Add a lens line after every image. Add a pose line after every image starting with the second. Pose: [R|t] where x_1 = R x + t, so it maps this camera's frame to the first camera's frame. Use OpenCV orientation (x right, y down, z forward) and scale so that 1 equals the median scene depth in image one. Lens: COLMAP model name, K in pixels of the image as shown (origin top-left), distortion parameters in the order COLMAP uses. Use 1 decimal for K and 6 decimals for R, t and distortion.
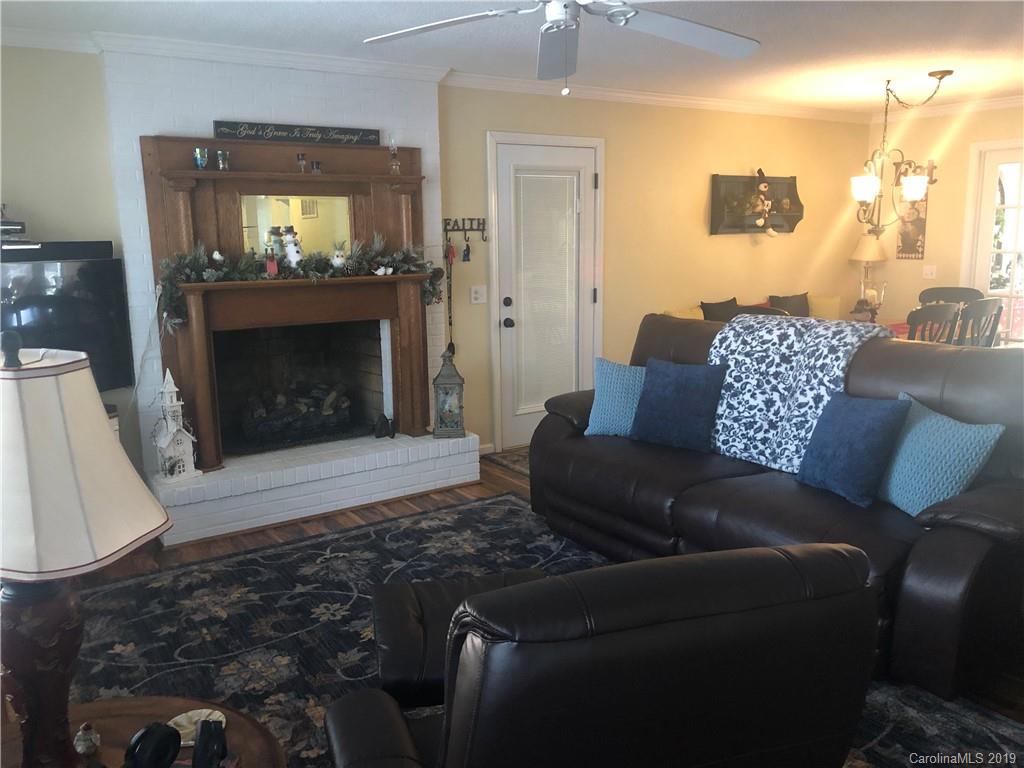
lens RADIAL K [[834.0, 0, 512.0], [0, 834.0, 384.0], [0, 0, 1]] dist [-0.010384, -0.007816]
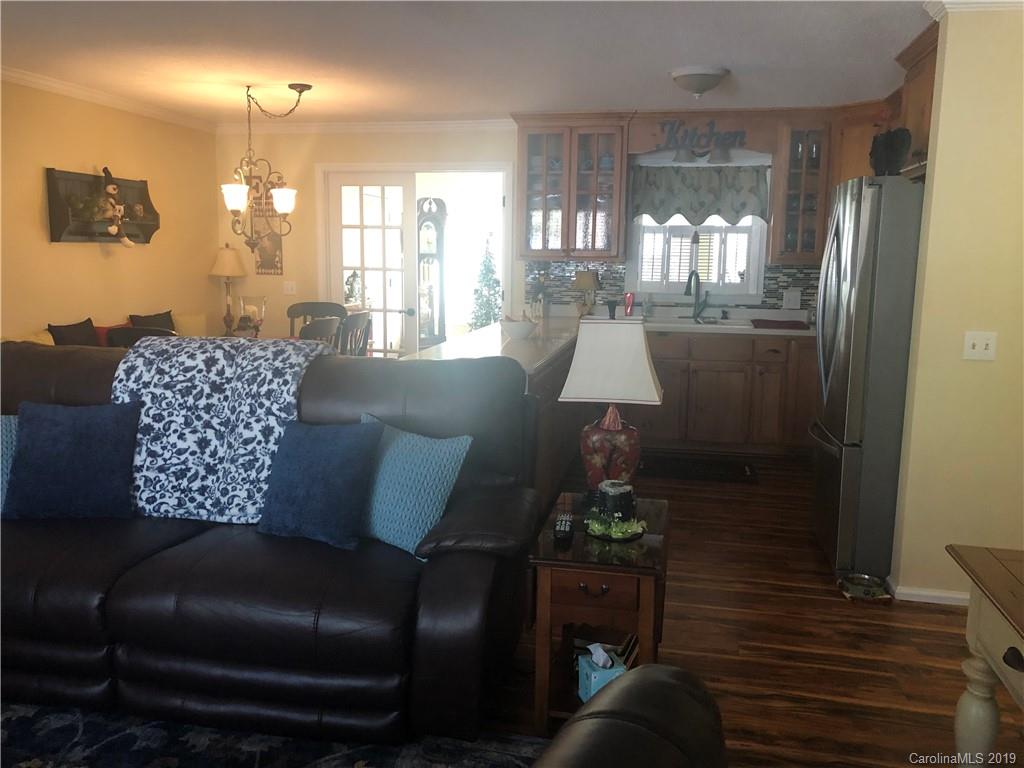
lens RADIAL K [[836.4, 0, 514.2], [0, 836.4, 371.7], [0, 0, 1]] dist [0.004727, 0.004302]
pose [[0.705905, -0.073031, 0.704532, -0.049426], [0.099871, 0.994996, 0.003074, -0.018963], [-0.701230, 0.068192, 0.709666, 0.196296]]
